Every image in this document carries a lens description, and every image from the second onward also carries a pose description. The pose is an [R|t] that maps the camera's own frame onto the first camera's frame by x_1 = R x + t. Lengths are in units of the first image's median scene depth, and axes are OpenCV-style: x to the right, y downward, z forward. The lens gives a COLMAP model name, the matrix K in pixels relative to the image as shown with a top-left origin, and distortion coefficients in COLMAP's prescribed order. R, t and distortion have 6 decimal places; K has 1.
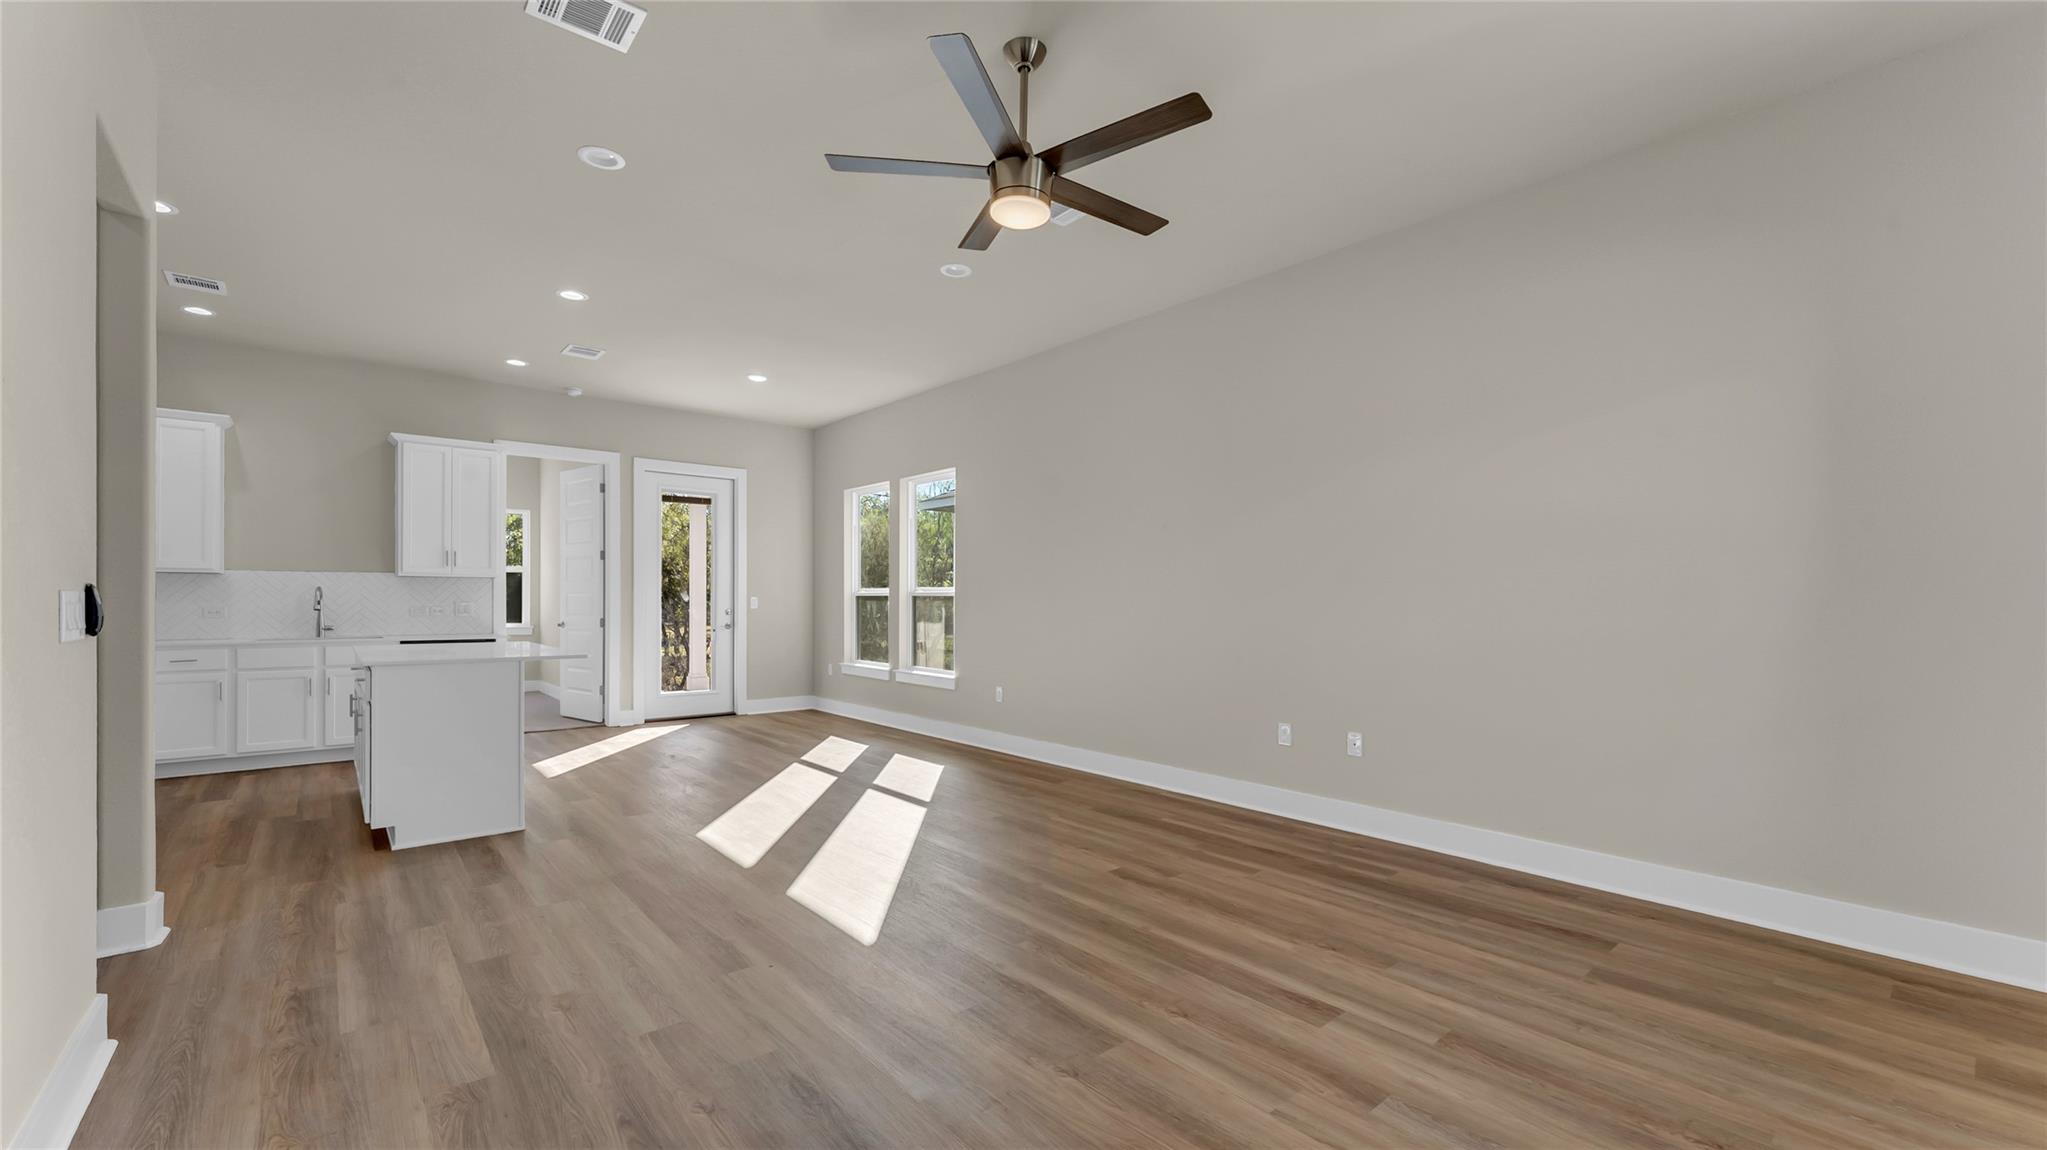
lens RADIAL K [[826.7, 0, 1031.9], [0, 826.7, 605.8], [0, 0, 1]] dist [-0.001778, -0.000207]
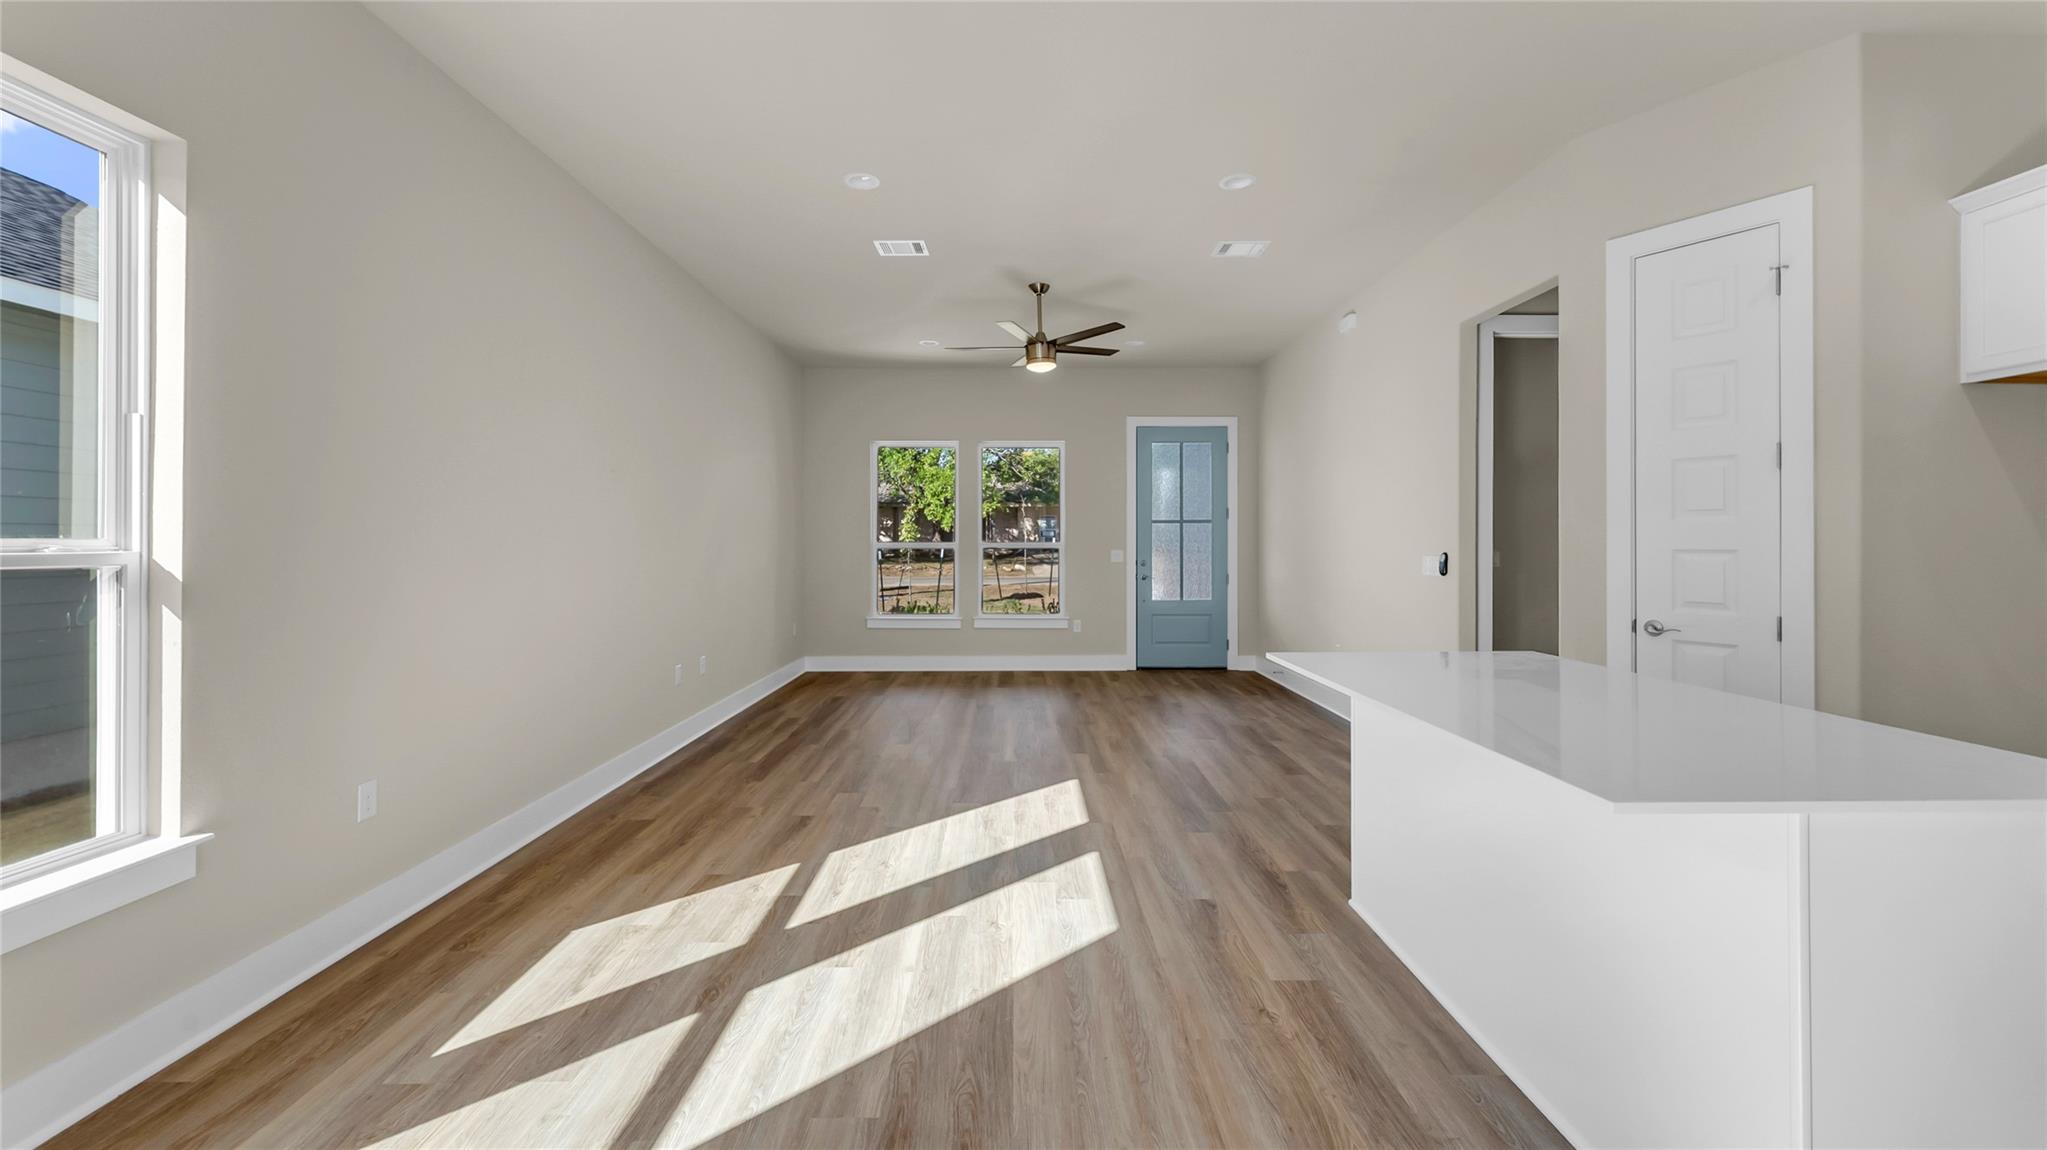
lens RADIAL K [[826.7, 0, 1029.3], [0, 826.7, 540.4], [0, 0, 1]] dist [-0.001778, -0.000207]
pose [[-0.770939, -0.003345, 0.636900, -0.855389], [0.001912, 0.999970, 0.007566, -0.037657], [-0.636906, 0.007051, -0.770910, 1.725713]]
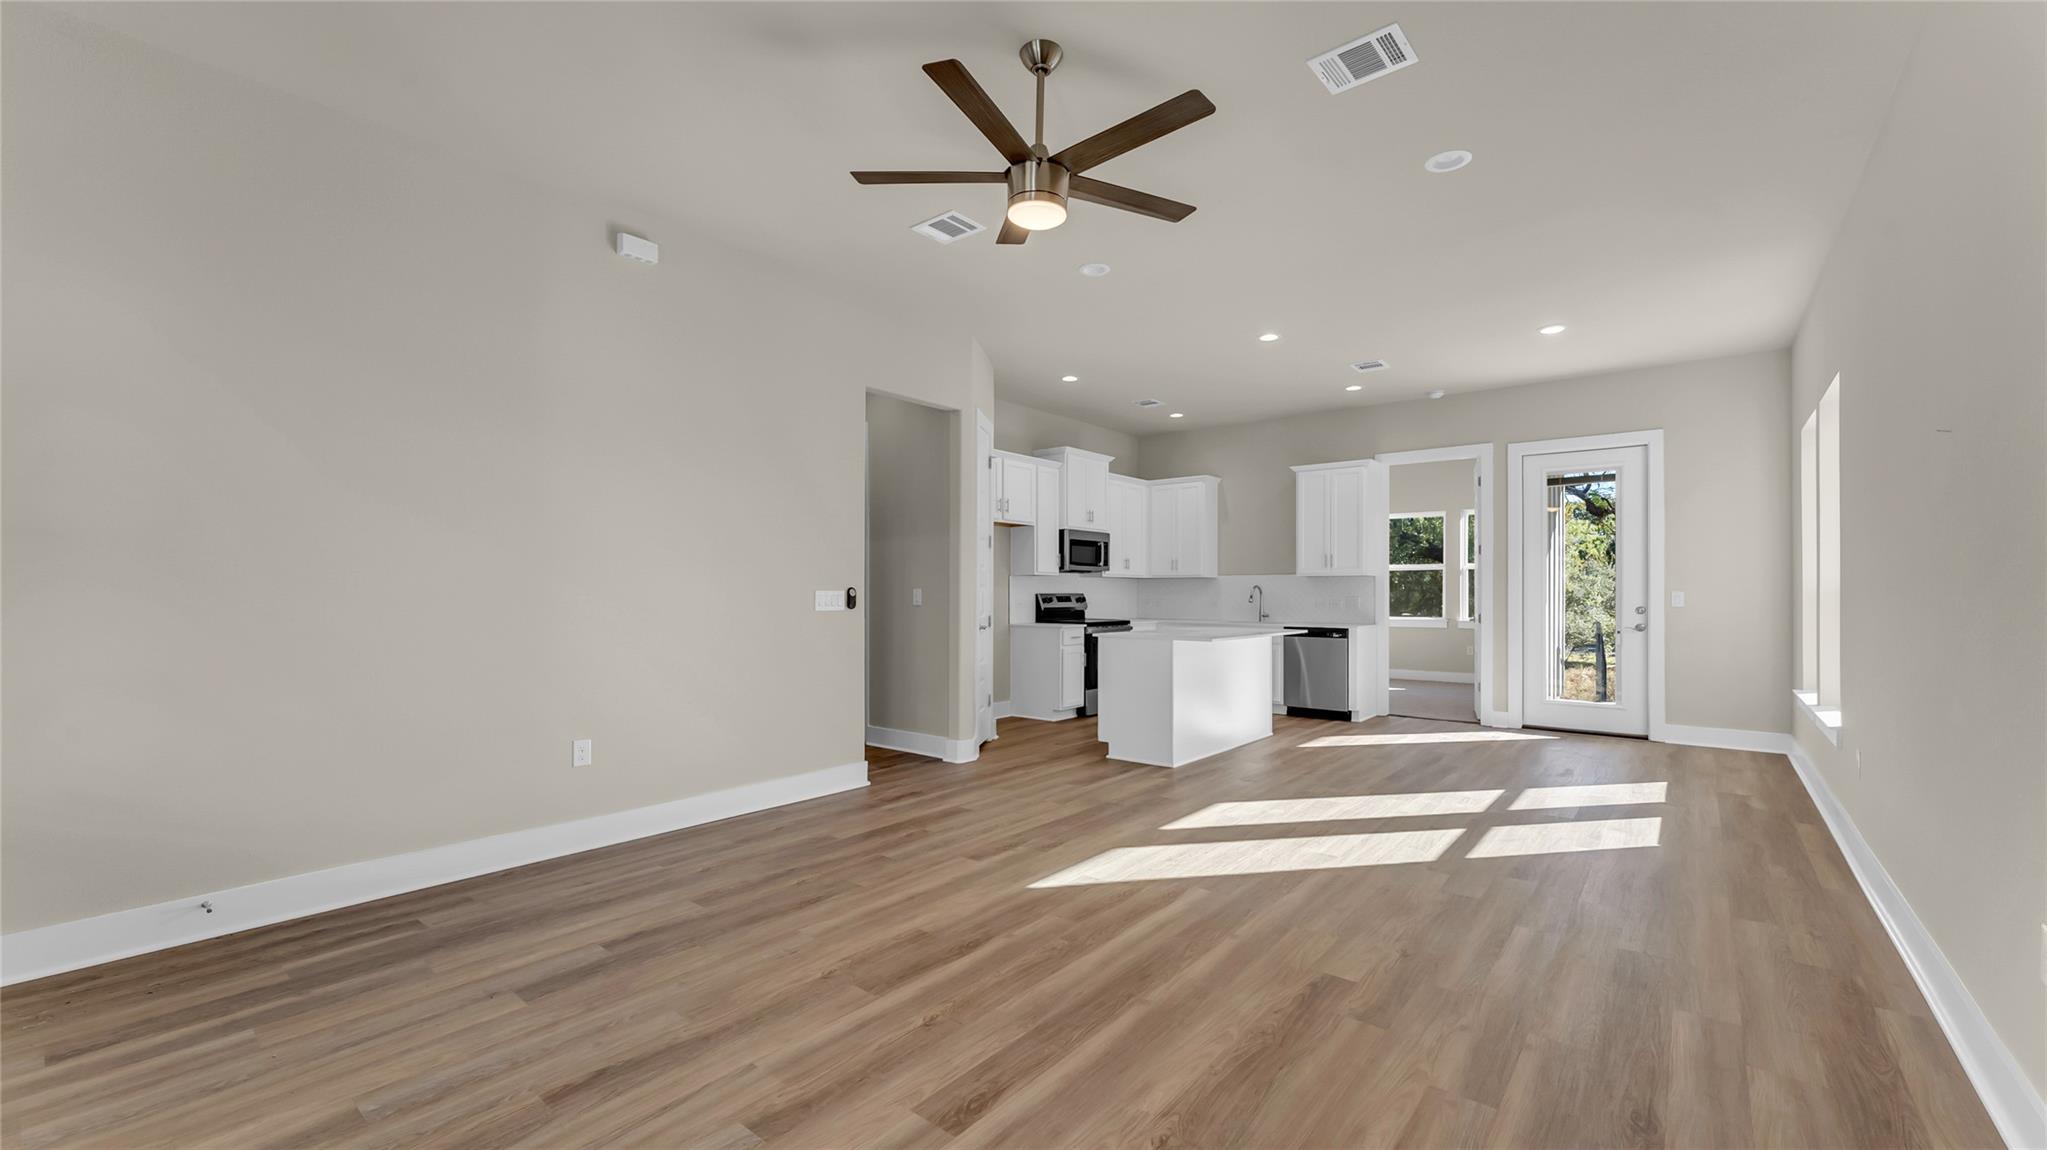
lens RADIAL K [[826.7, 0, 1011.4], [0, 826.7, 588.4], [0, 0, 1]] dist [-0.001778, -0.000207]
pose [[0.159505, -0.009219, -0.987154, 0.663044], [-0.008983, 0.999901, -0.010790, 0.000181], [0.987156, 0.010588, 0.159407, 0.541195]]
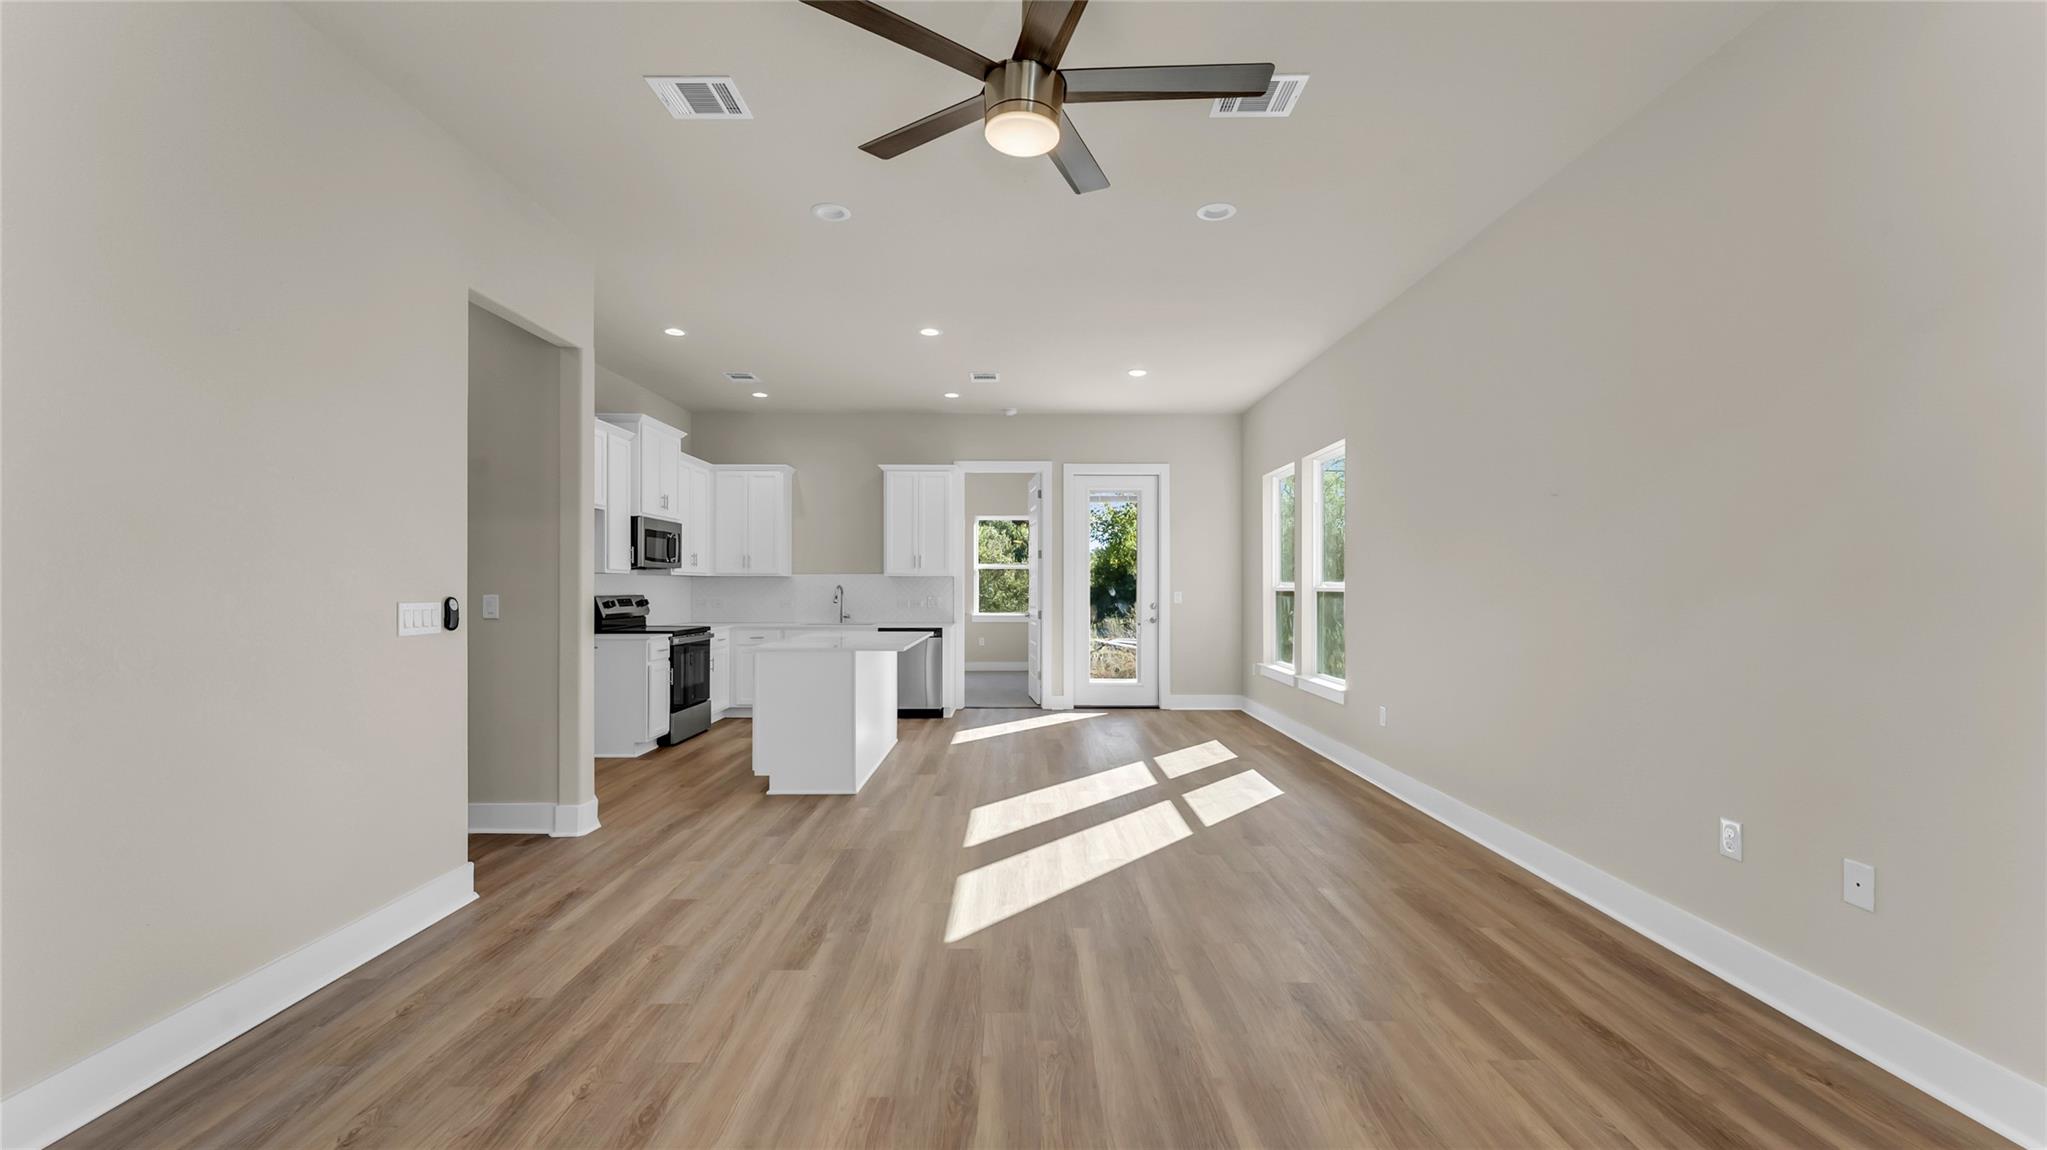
lens RADIAL K [[826.7, 0, 1023.5], [0, 826.7, 584.1], [0, 0, 1]] dist [-0.001778, -0.000207]
pose [[0.759633, -0.005388, -0.650330, 0.342692], [-0.002305, 0.999937, -0.010976, -0.017053], [0.650348, 0.009837, 0.759573, 0.261056]]
